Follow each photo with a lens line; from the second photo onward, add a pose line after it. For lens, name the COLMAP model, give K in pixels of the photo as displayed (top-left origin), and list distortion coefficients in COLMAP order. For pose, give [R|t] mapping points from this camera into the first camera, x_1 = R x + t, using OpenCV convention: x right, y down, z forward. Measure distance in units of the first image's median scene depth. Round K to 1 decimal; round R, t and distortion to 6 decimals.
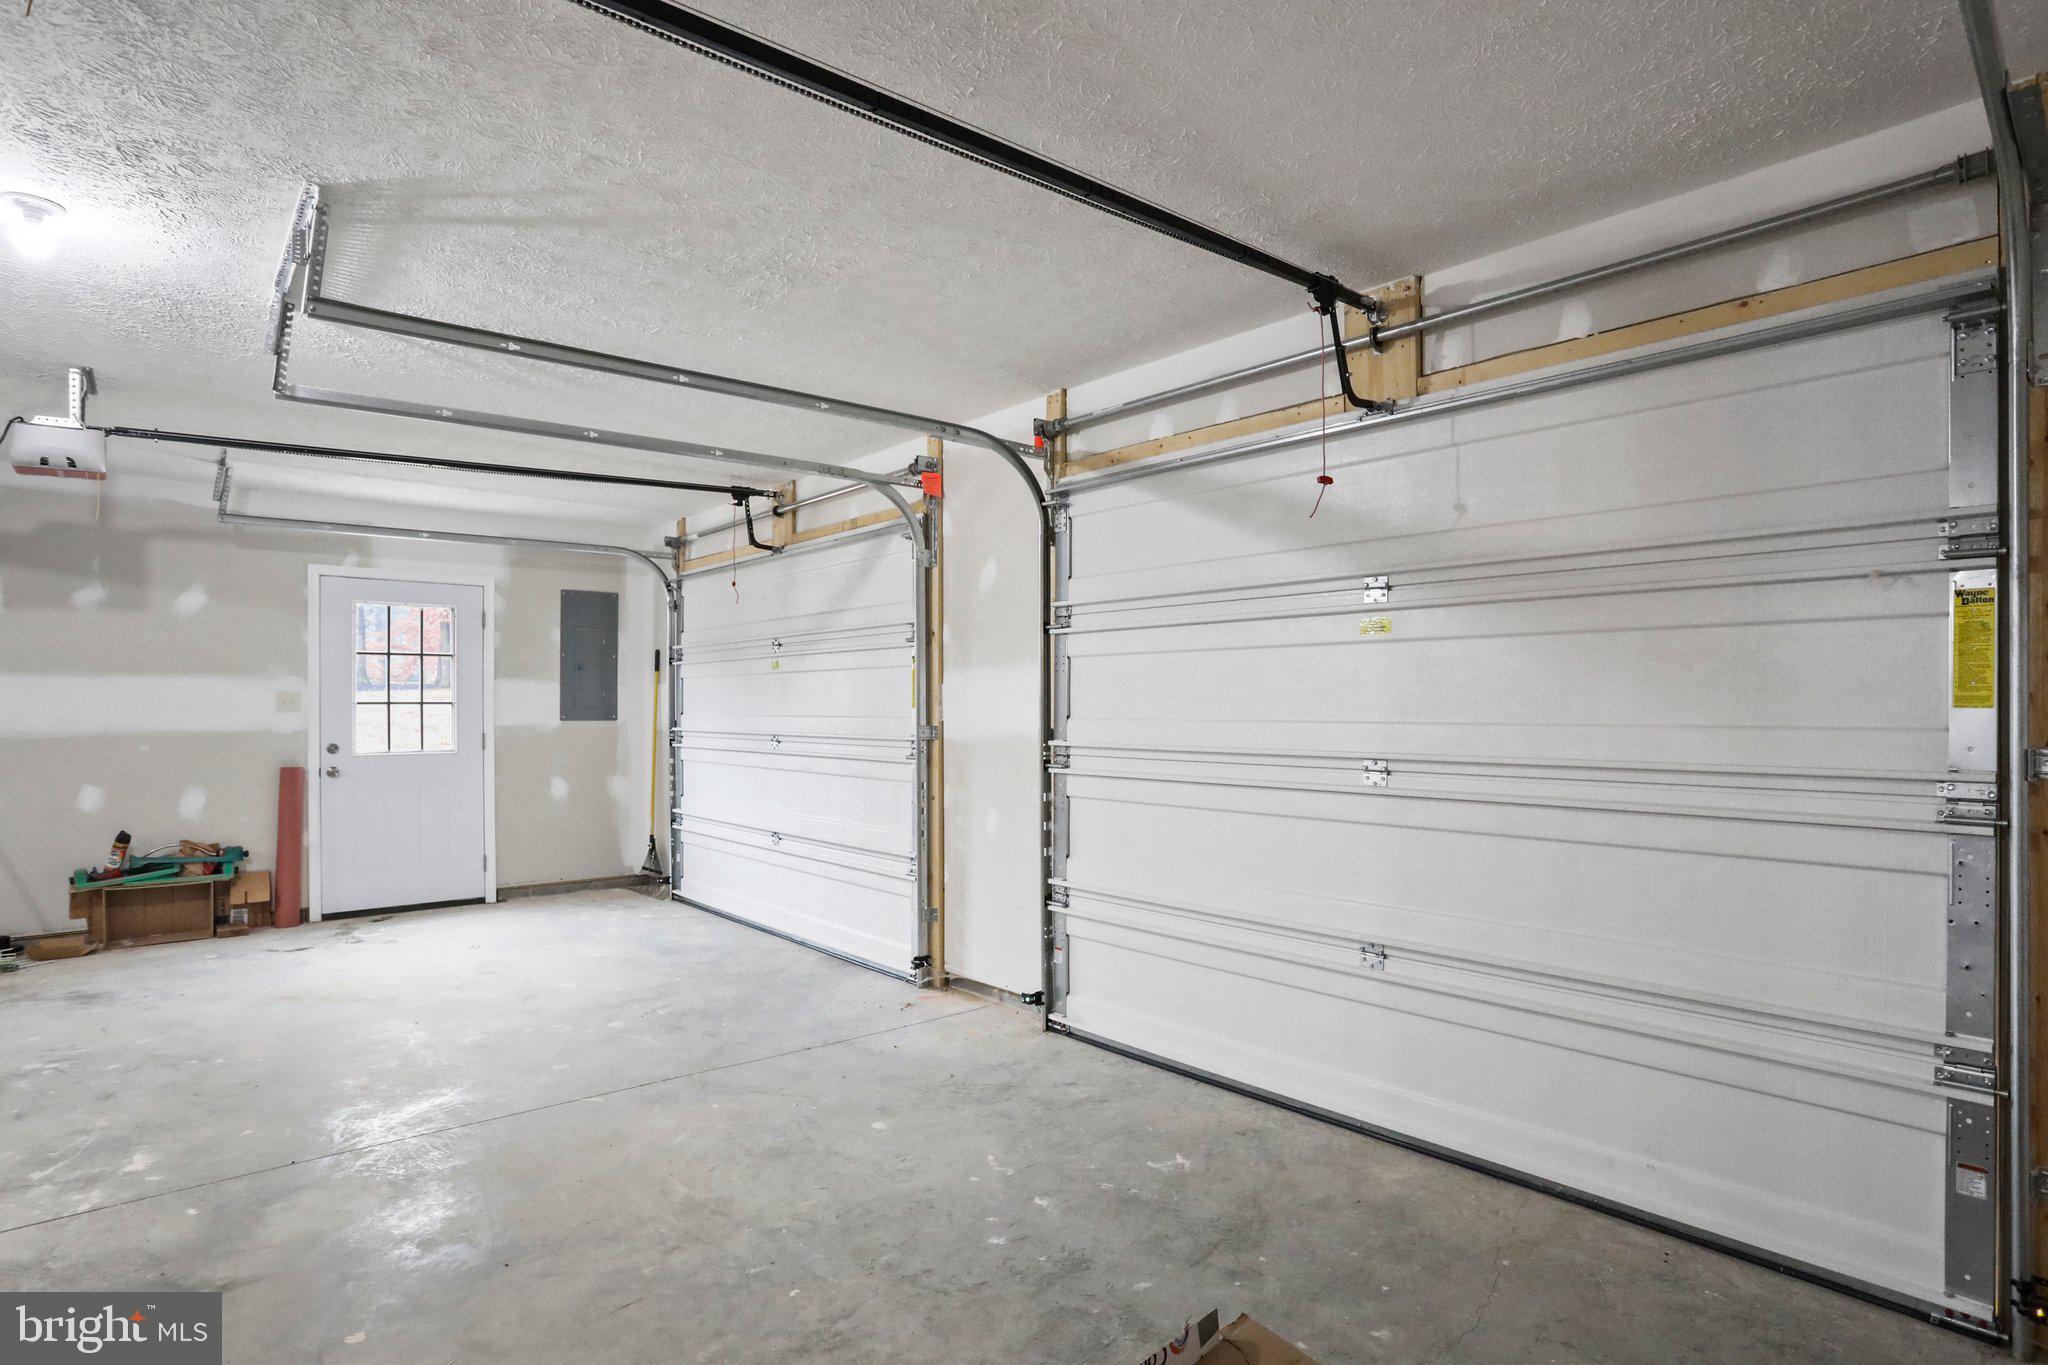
lens RADIAL K [[1052.4, 0, 1027.2], [0, 1052.4, 689.9], [0, 0, 1]] dist [-0.040189, 0.012814]
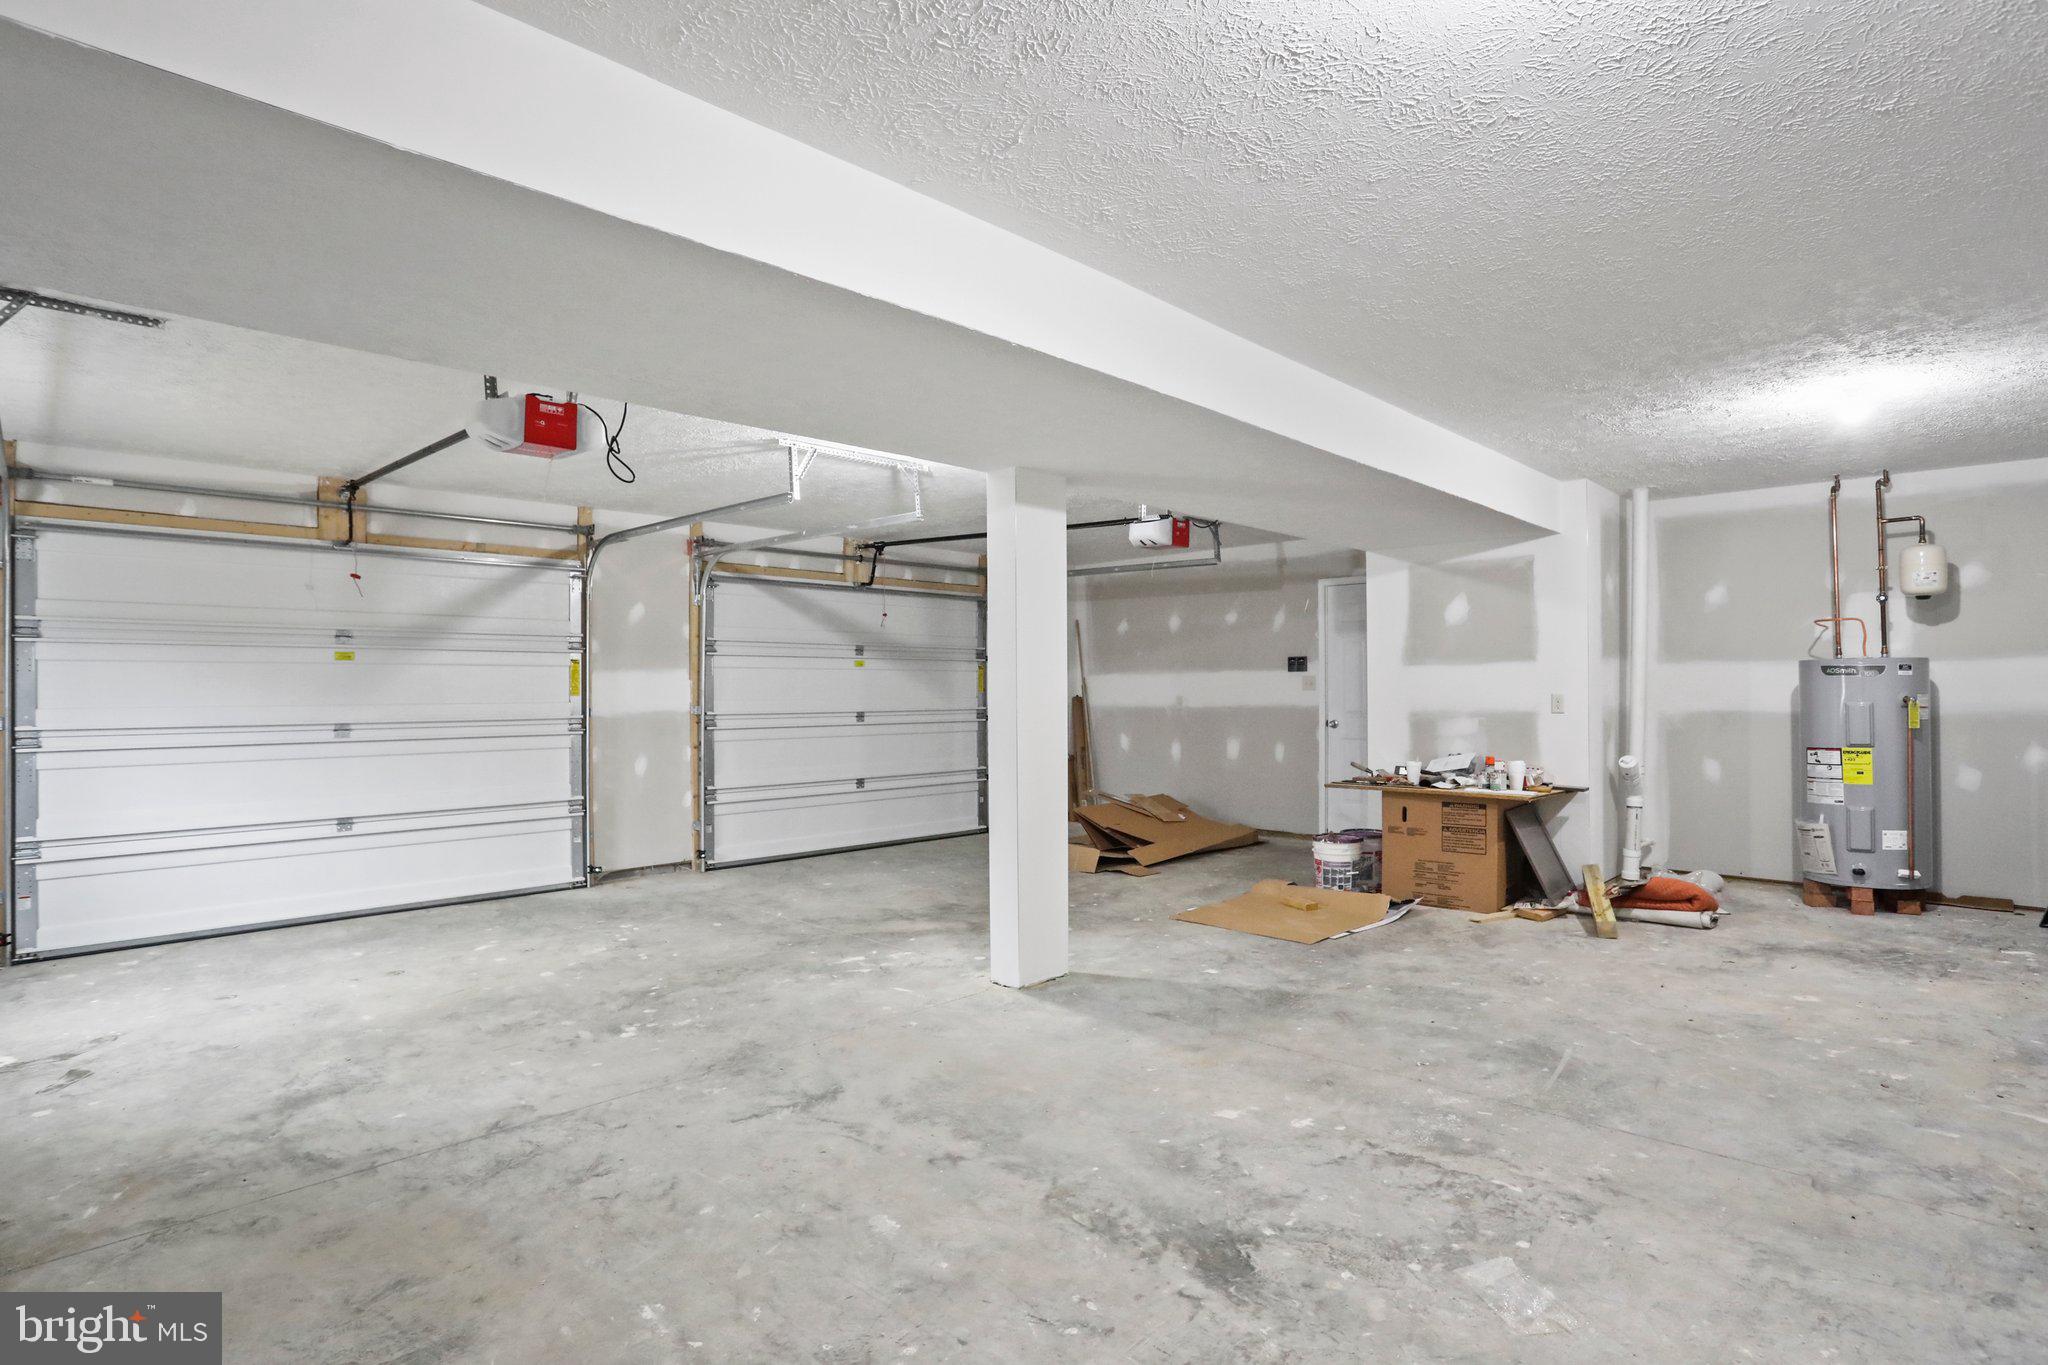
lens RADIAL K [[1052.4, 0, 1027.0], [0, 1052.4, 679.9], [0, 0, 1]] dist [-0.040189, 0.012814]
pose [[-0.082188, 0.007387, 0.996589, -1.684394], [-0.013478, 0.999873, -0.008523, -0.000888], [-0.996526, -0.014132, -0.082078, 0.542855]]
